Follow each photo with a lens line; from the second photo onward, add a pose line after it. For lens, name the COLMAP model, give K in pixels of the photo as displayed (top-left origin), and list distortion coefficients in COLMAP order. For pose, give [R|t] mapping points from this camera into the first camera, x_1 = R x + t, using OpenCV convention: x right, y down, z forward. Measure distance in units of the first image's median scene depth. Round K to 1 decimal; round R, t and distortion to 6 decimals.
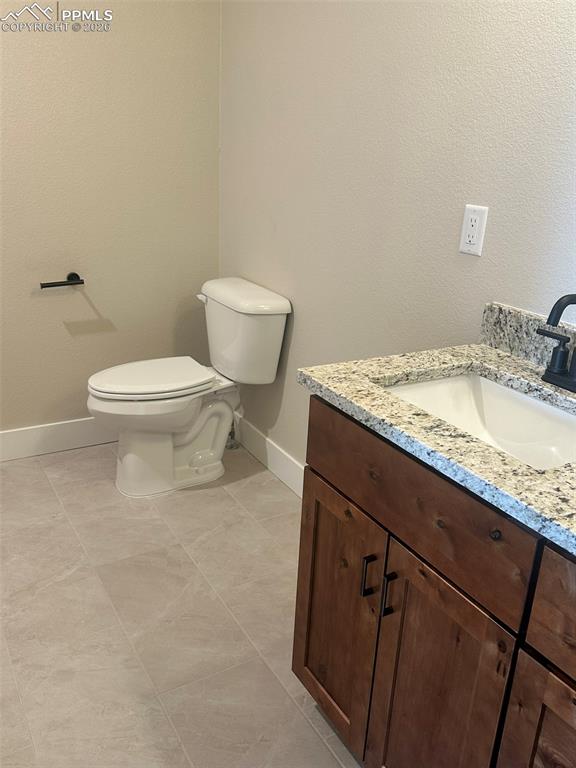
lens RADIAL K [[646.3, 0, 291.4], [0, 646.3, 380.5], [0, 0, 1]] dist [0.049135, -0.043401]
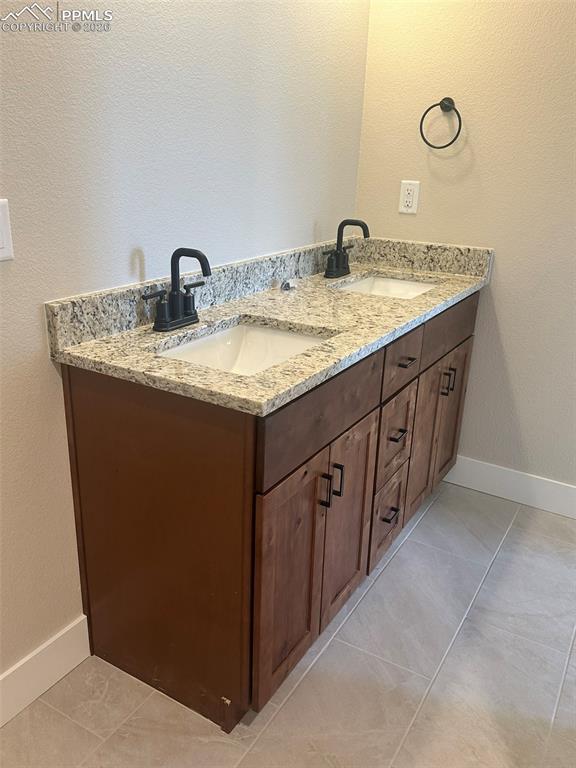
lens RADIAL K [[646.3, 0, 291.3], [0, 646.3, 387.2], [0, 0, 1]] dist [0.049135, -0.043401]
pose [[-0.501239, -0.359838, 0.786941, -0.679581], [0.228424, 0.822150, 0.521432, -0.474939], [-0.834615, 0.441119, -0.329898, 1.238132]]
